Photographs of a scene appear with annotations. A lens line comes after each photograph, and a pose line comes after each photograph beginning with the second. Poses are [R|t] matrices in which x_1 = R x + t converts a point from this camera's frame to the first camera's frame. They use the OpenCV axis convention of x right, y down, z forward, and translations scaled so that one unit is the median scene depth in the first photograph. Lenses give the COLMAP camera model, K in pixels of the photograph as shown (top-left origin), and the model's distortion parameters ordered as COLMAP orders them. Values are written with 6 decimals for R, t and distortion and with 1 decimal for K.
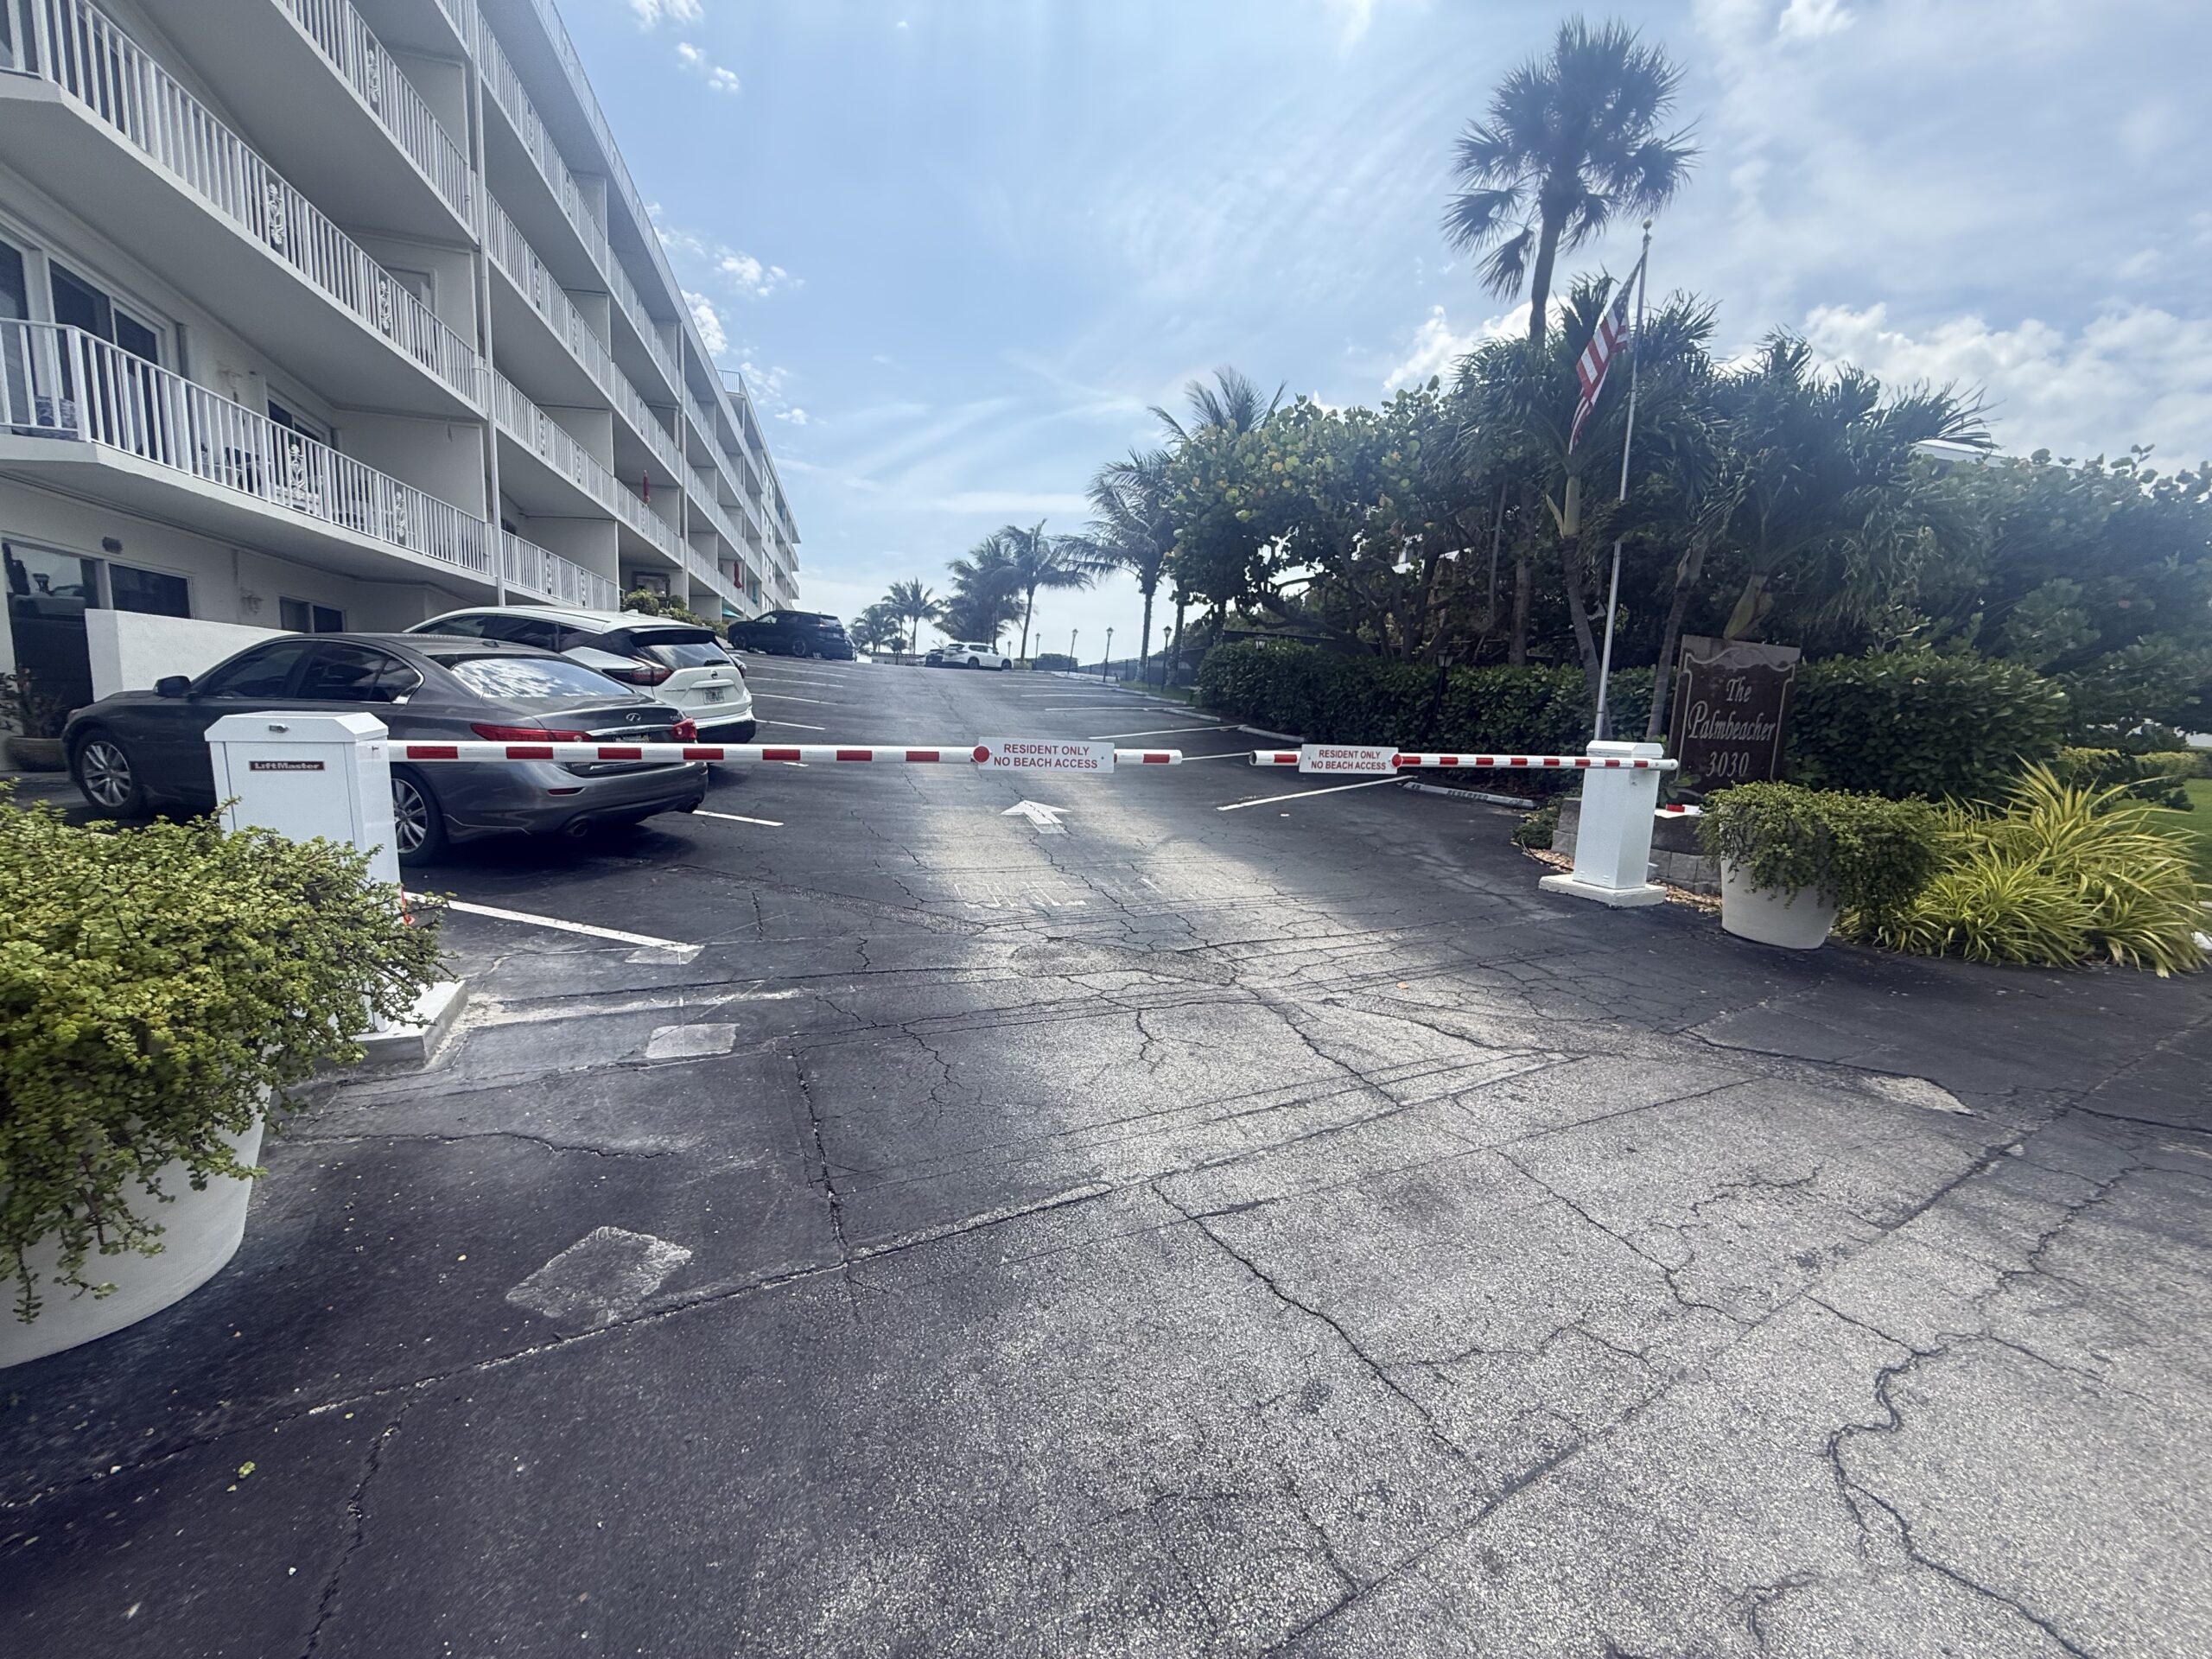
lens RADIAL K [[881.6, 0, 1106.0], [0, 881.6, 829.5], [0, 0, 1]] dist [-0.000103, 0.000712]
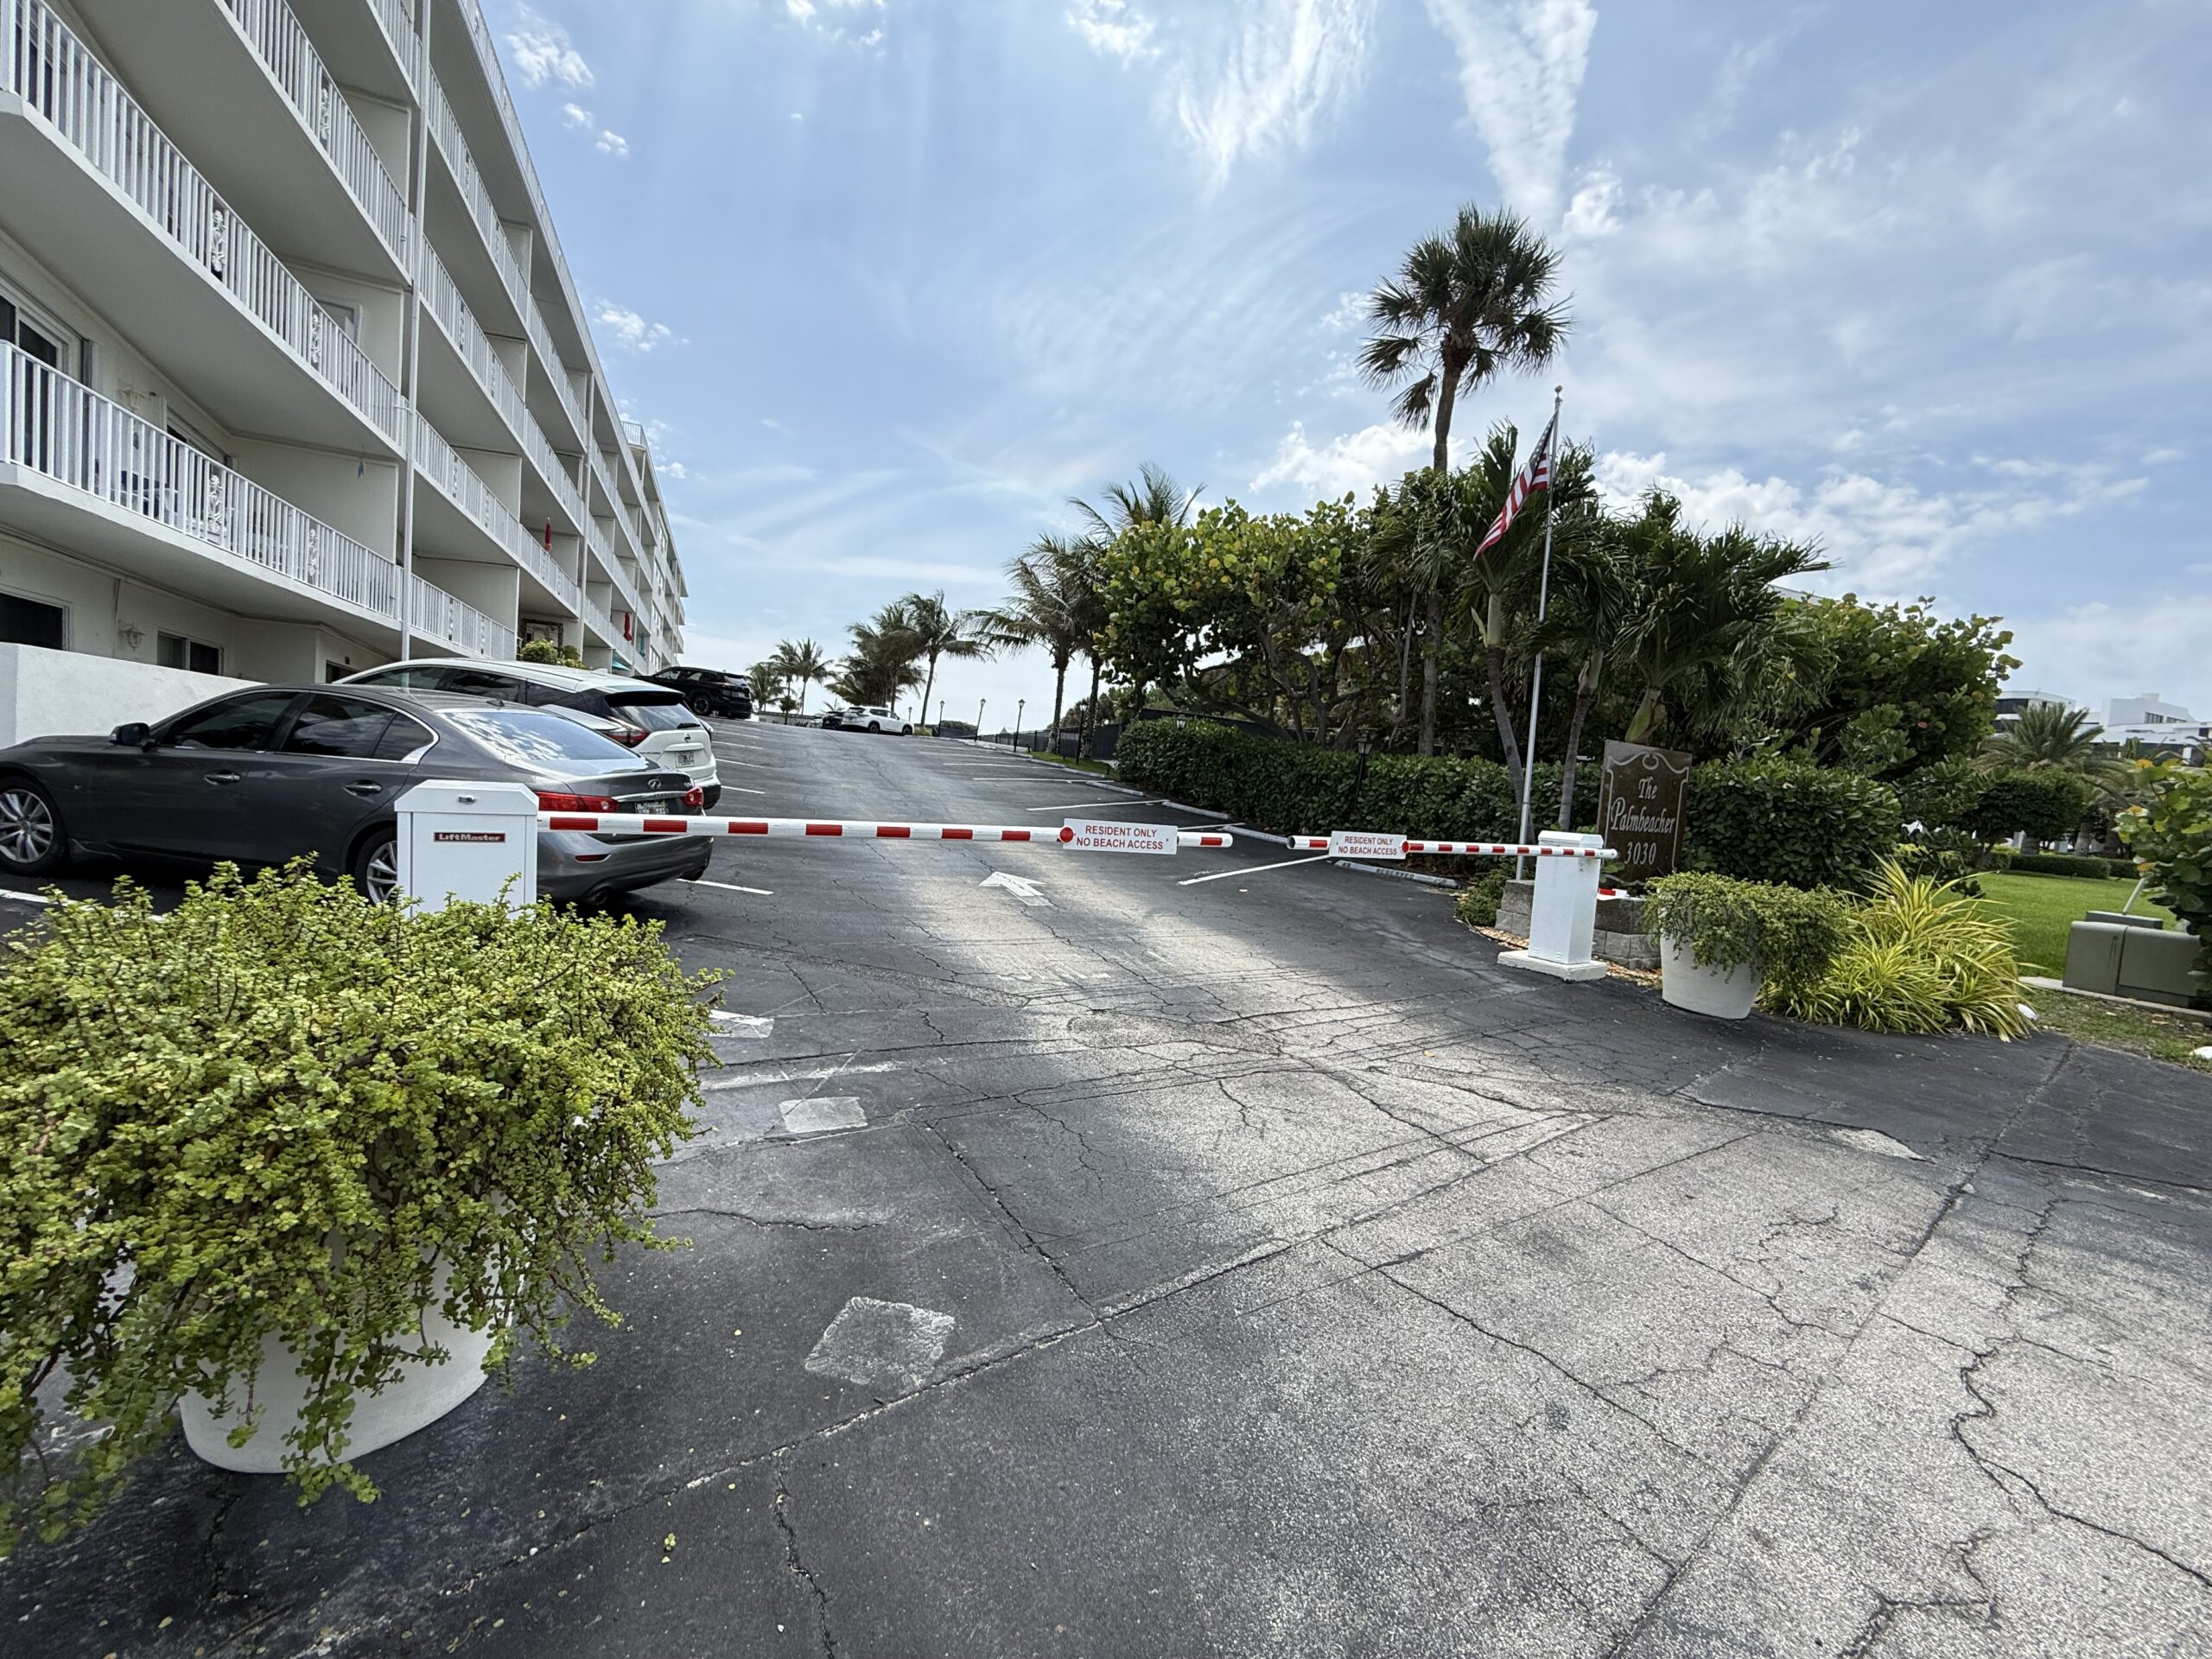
lens RADIAL K [[881.6, 0, 1106.0], [0, 881.6, 829.5], [0, 0, 1]] dist [-0.000103, 0.000712]
pose [[0.990807, 0.025957, 0.132771, -0.122470], [-0.015642, 0.996819, -0.078154, -0.005021], [-0.134378, 0.075359, 0.988061, -0.027478]]
